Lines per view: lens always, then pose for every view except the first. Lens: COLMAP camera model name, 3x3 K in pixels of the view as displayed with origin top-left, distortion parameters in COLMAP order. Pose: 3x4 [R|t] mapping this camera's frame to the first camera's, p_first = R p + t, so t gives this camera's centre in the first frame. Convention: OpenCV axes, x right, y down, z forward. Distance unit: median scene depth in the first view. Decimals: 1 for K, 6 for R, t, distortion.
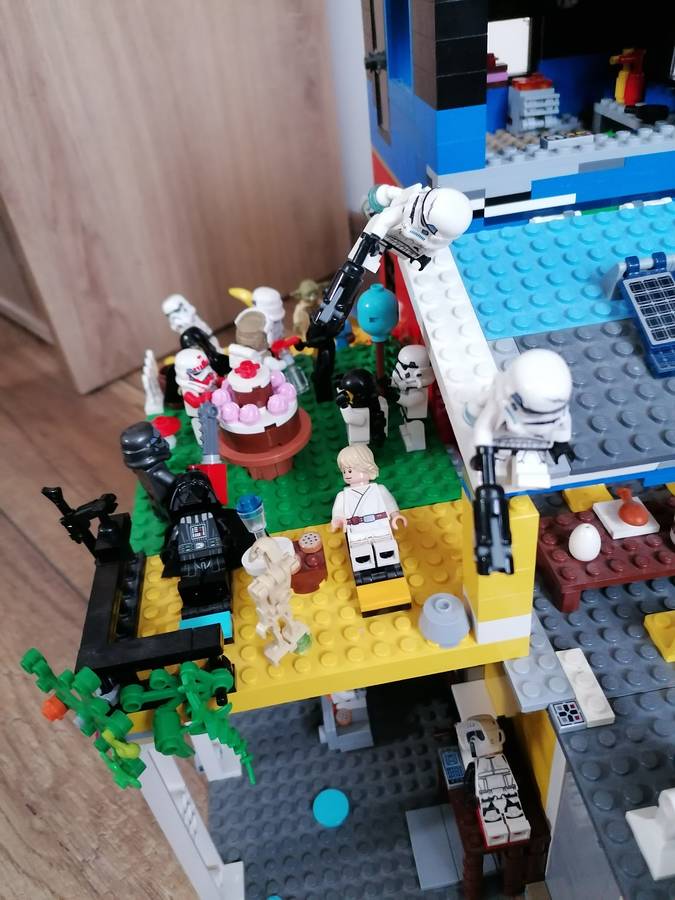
lens RADIAL K [[688.4, 0, 337.5], [0, 688.4, 450.0], [0, 0, 1]] dist [-0.004921, -0.008869]
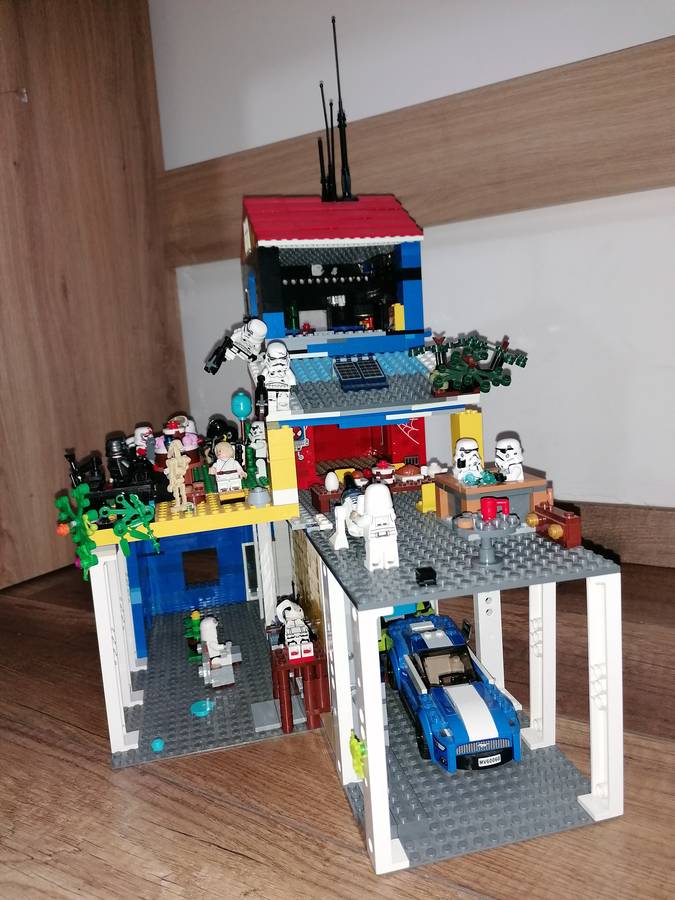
lens RADIAL K [[708.6, 0, 337.5], [0, 708.6, 450.0], [0, 0, 1]] dist [0.119231, -0.196703]
pose [[0.994496, 0.028041, 0.100951, 0.139559], [0.023572, 0.878935, -0.476359, 0.962091], [-0.102087, 0.476117, 0.873436, -0.842412]]
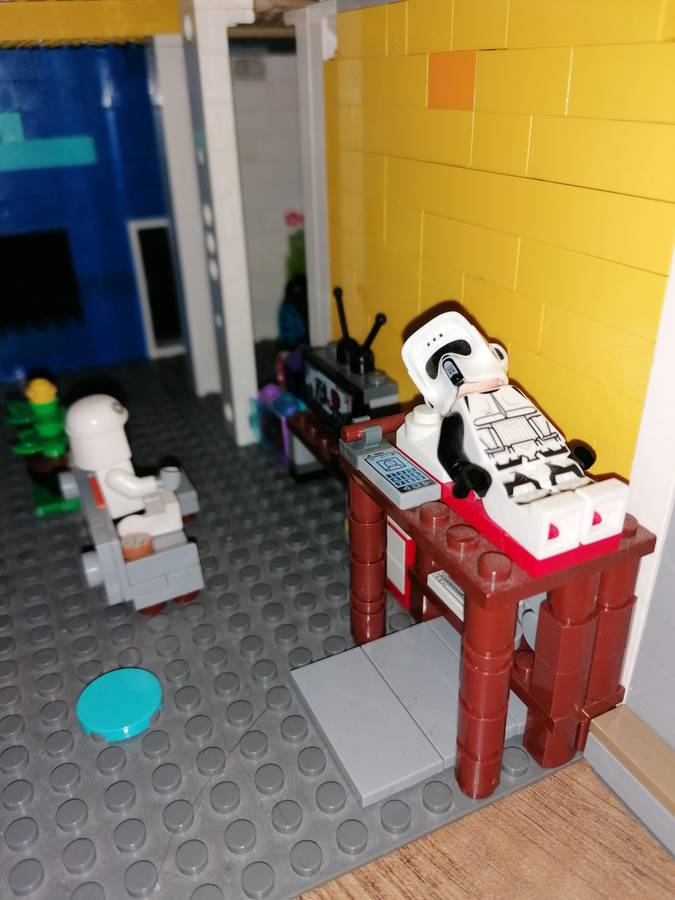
lens RADIAL K [[708.6, 0, 337.5], [0, 708.6, 450.0], [0, 0, 1]] dist [0.119231, -0.196703]
pose [[0.943767, -0.059232, 0.325263, -0.020762], [0.120676, 0.977658, -0.172112, 0.563304], [-0.307801, 0.201685, 0.929829, 0.627134]]
